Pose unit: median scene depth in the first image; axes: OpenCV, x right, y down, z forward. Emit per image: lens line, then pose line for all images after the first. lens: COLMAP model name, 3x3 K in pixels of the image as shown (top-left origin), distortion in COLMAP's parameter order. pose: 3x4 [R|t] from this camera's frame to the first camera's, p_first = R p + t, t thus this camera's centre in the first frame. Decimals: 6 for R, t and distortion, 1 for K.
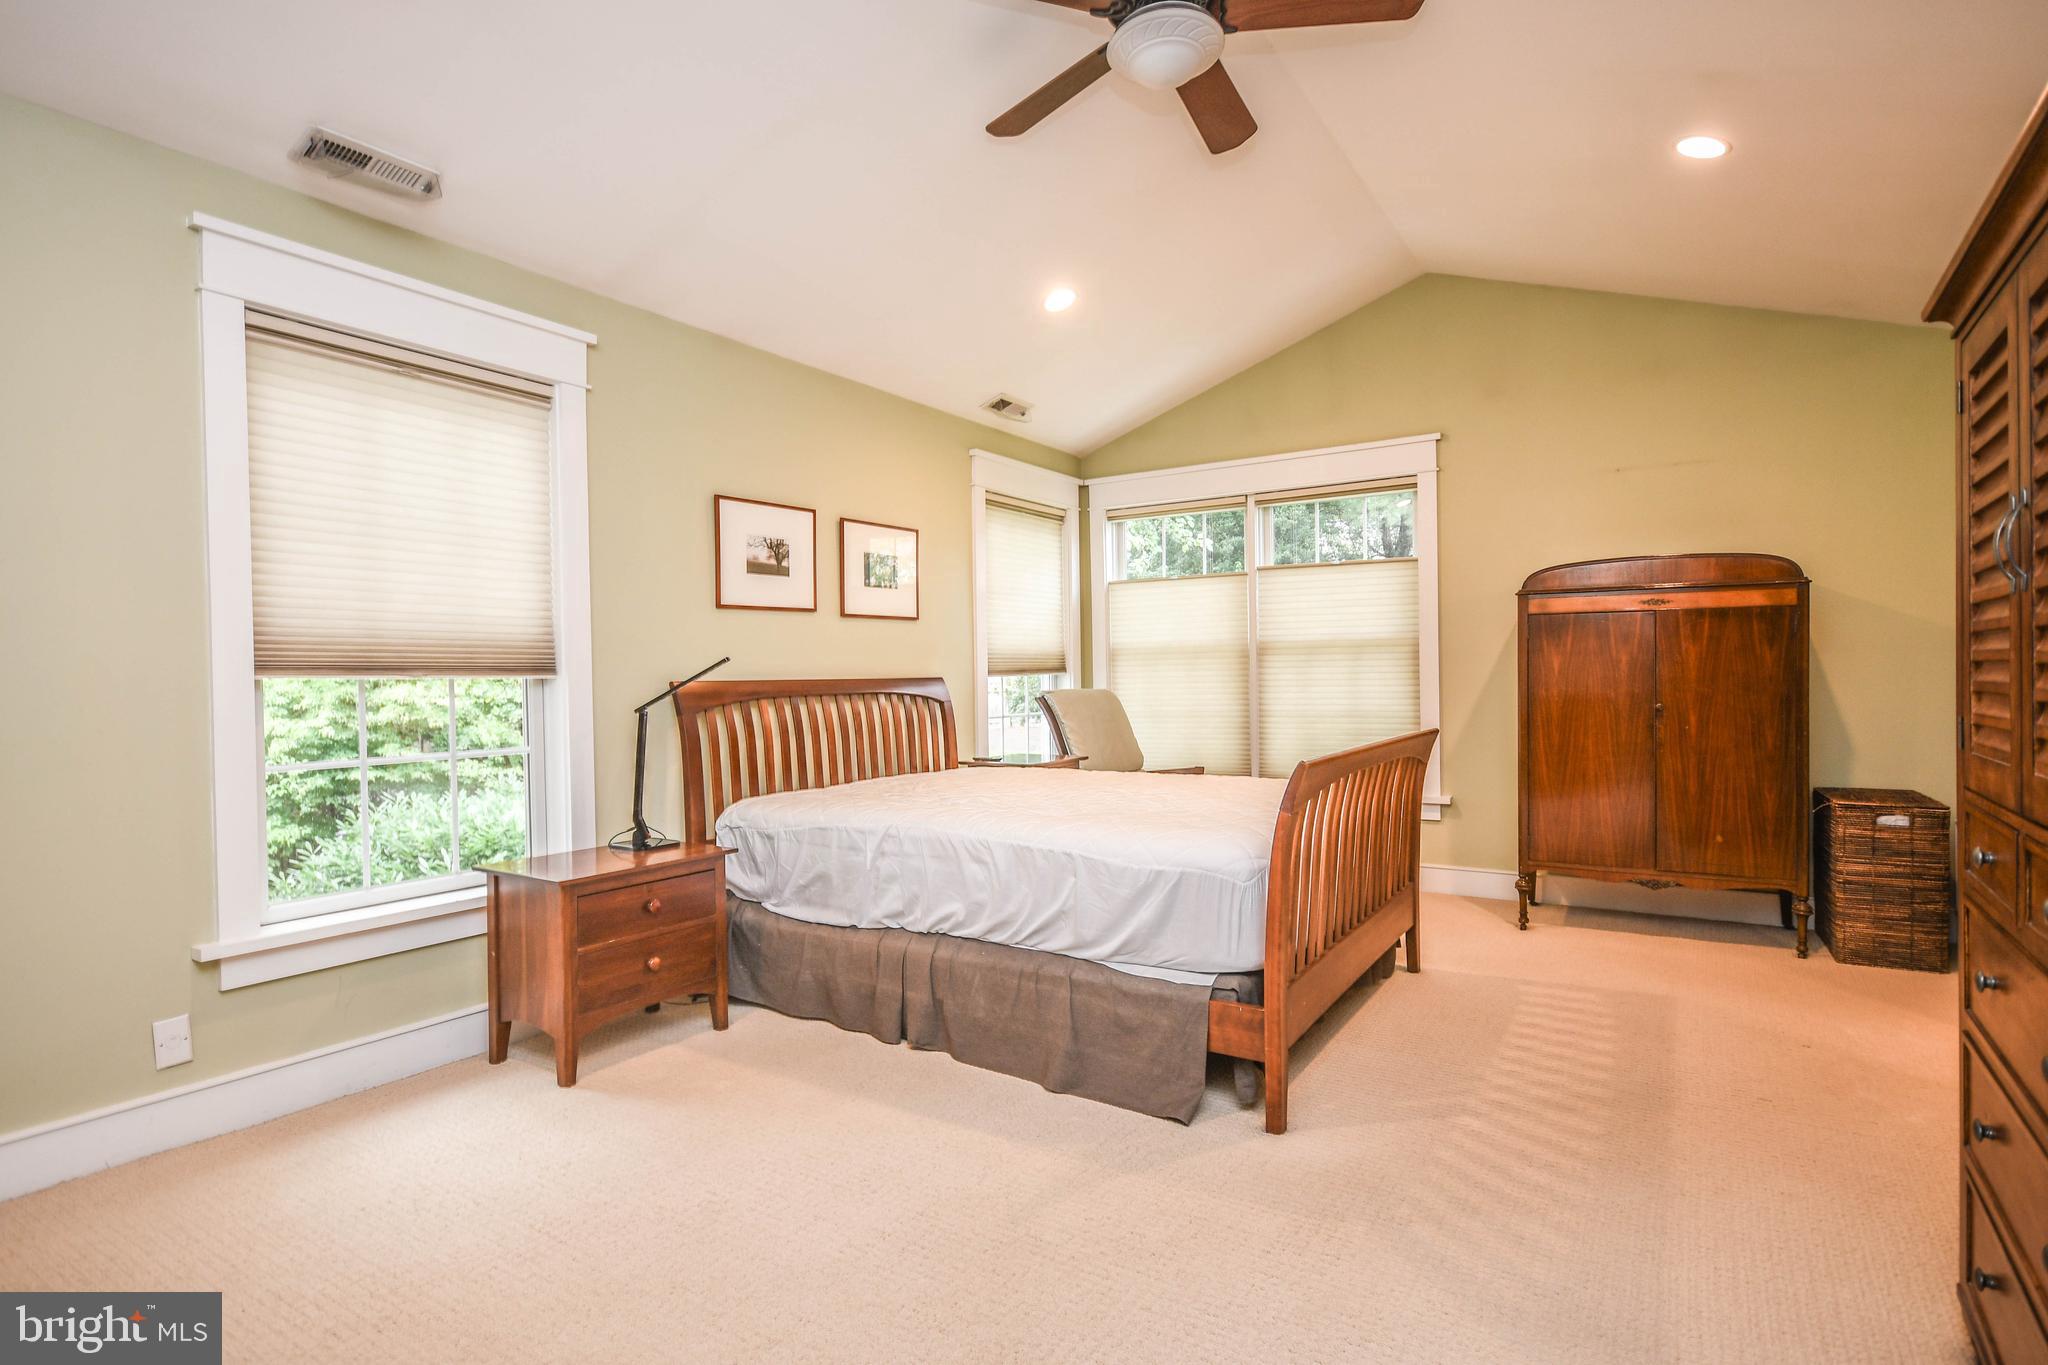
lens RADIAL K [[1067.6, 0, 1024.0], [0, 1067.6, 682.5], [0, 0, 1]] dist [0.011920, -0.000712]
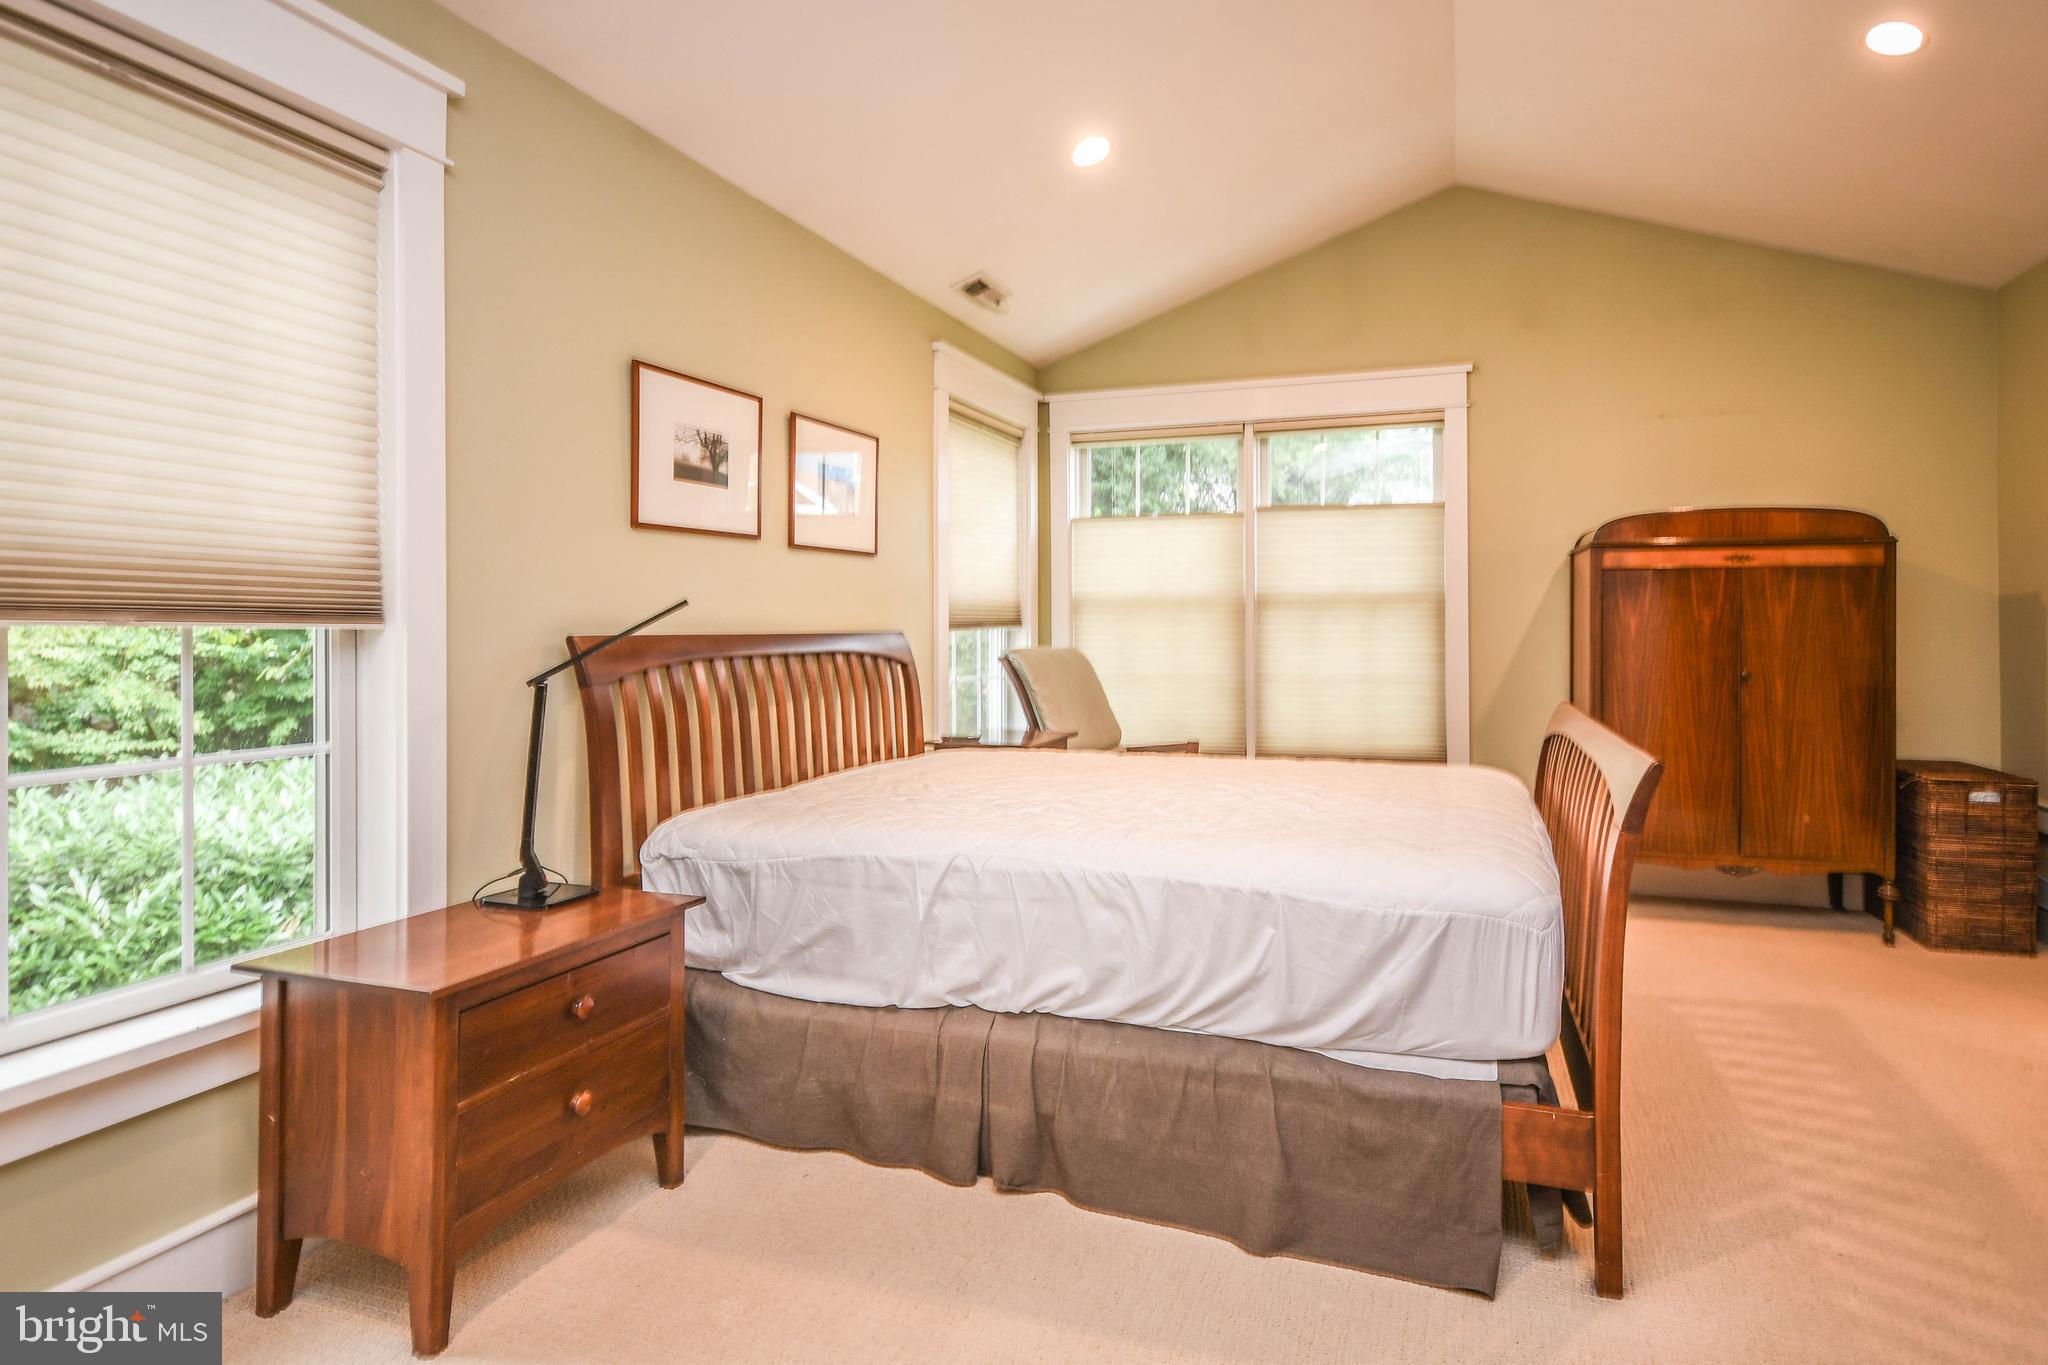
lens RADIAL K [[1036.9, 0, 1027.0], [0, 1036.9, 615.4], [0, 0, 1]] dist [0.017623, -0.007647]
pose [[0.962968, 0.014626, 0.269218, -0.244657], [-0.009865, 0.999770, -0.019029, -0.004266], [-0.269434, 0.015669, 0.962891, 0.330721]]
